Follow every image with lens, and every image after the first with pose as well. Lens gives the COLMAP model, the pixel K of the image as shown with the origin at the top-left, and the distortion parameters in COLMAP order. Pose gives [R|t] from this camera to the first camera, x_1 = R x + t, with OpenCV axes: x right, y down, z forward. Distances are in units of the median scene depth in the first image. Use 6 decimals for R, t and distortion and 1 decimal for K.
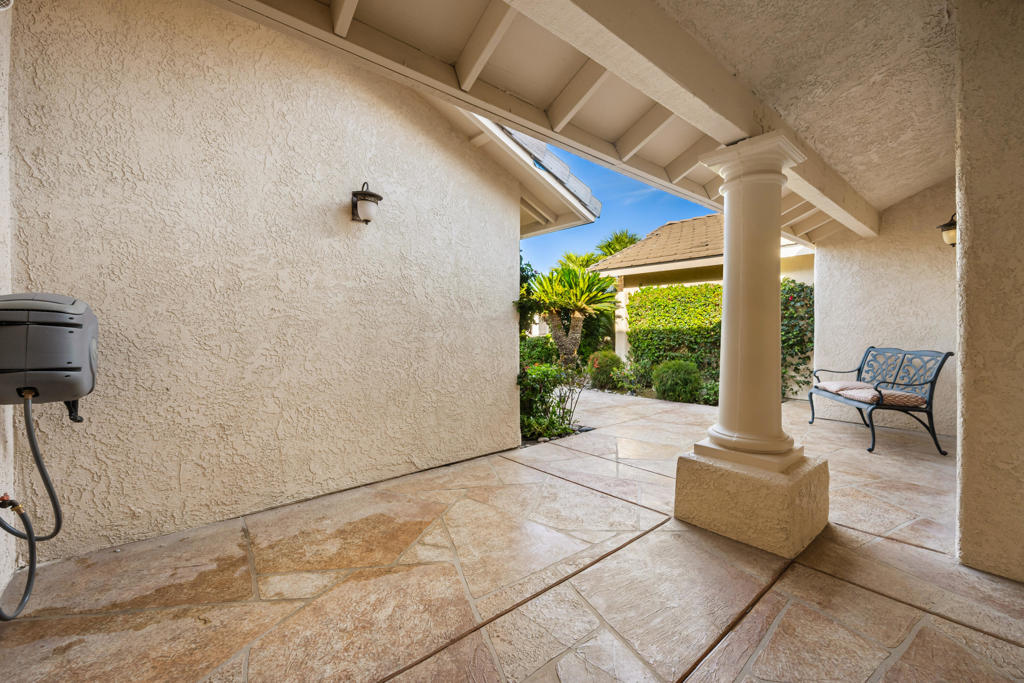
lens RADIAL K [[404.2, 0, 516.0], [0, 404.2, 335.5], [0, 0, 1]] dist [0.001441, 0.000015]
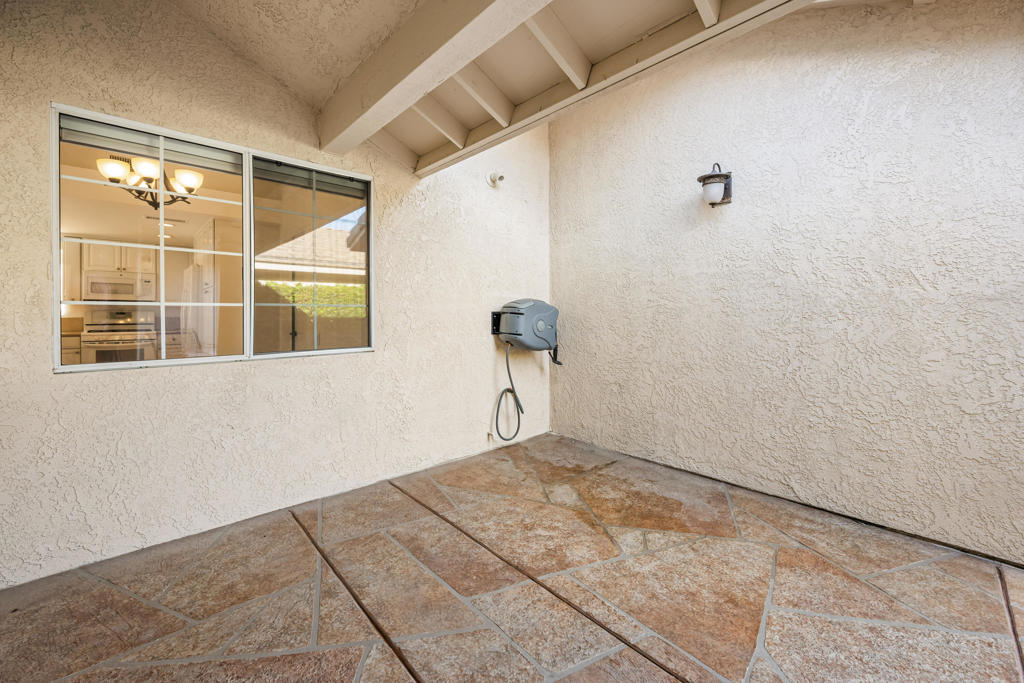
lens RADIAL K [[404.2, 0, 514.6], [0, 404.2, 320.4], [0, 0, 1]] dist [0.001441, 0.000015]
pose [[0.064240, 0.014447, -0.997830, 0.633888], [-0.019943, 0.999714, 0.013191, -0.010923], [0.997735, 0.019052, 0.064509, 0.532023]]
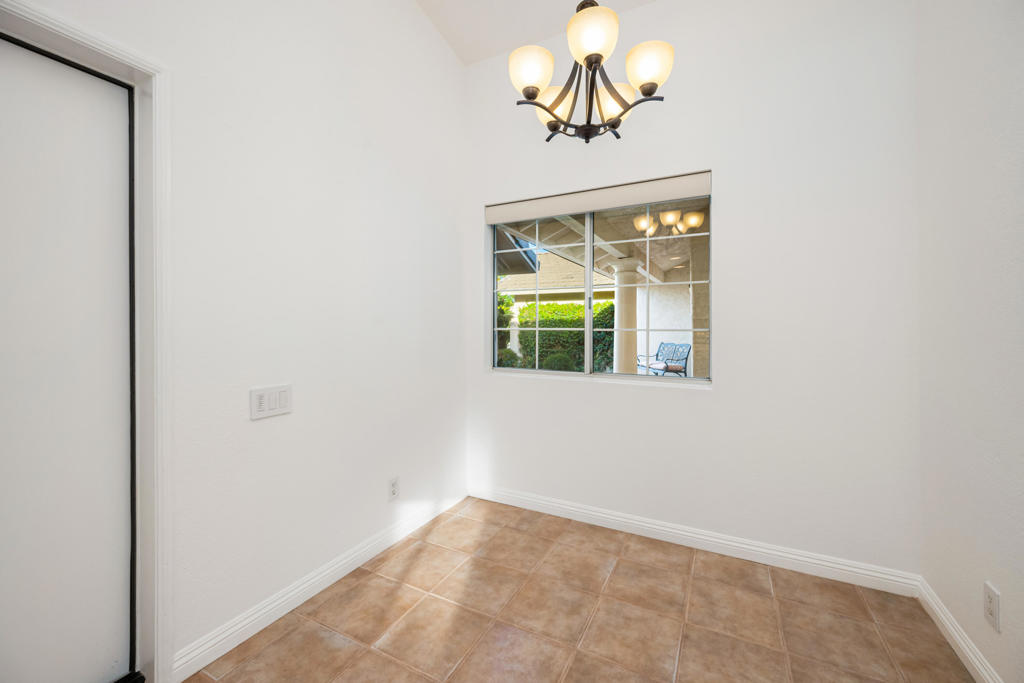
lens RADIAL K [[404.2, 0, 509.1], [0, 404.2, 332.5], [0, 0, 1]] dist [0.001441, 0.000015]
pose [[0.929876, -0.001866, 0.367868, -0.524169], [0.007397, 0.999880, -0.013625, 0.002037], [-0.367798, 0.015391, 0.929778, -0.538496]]
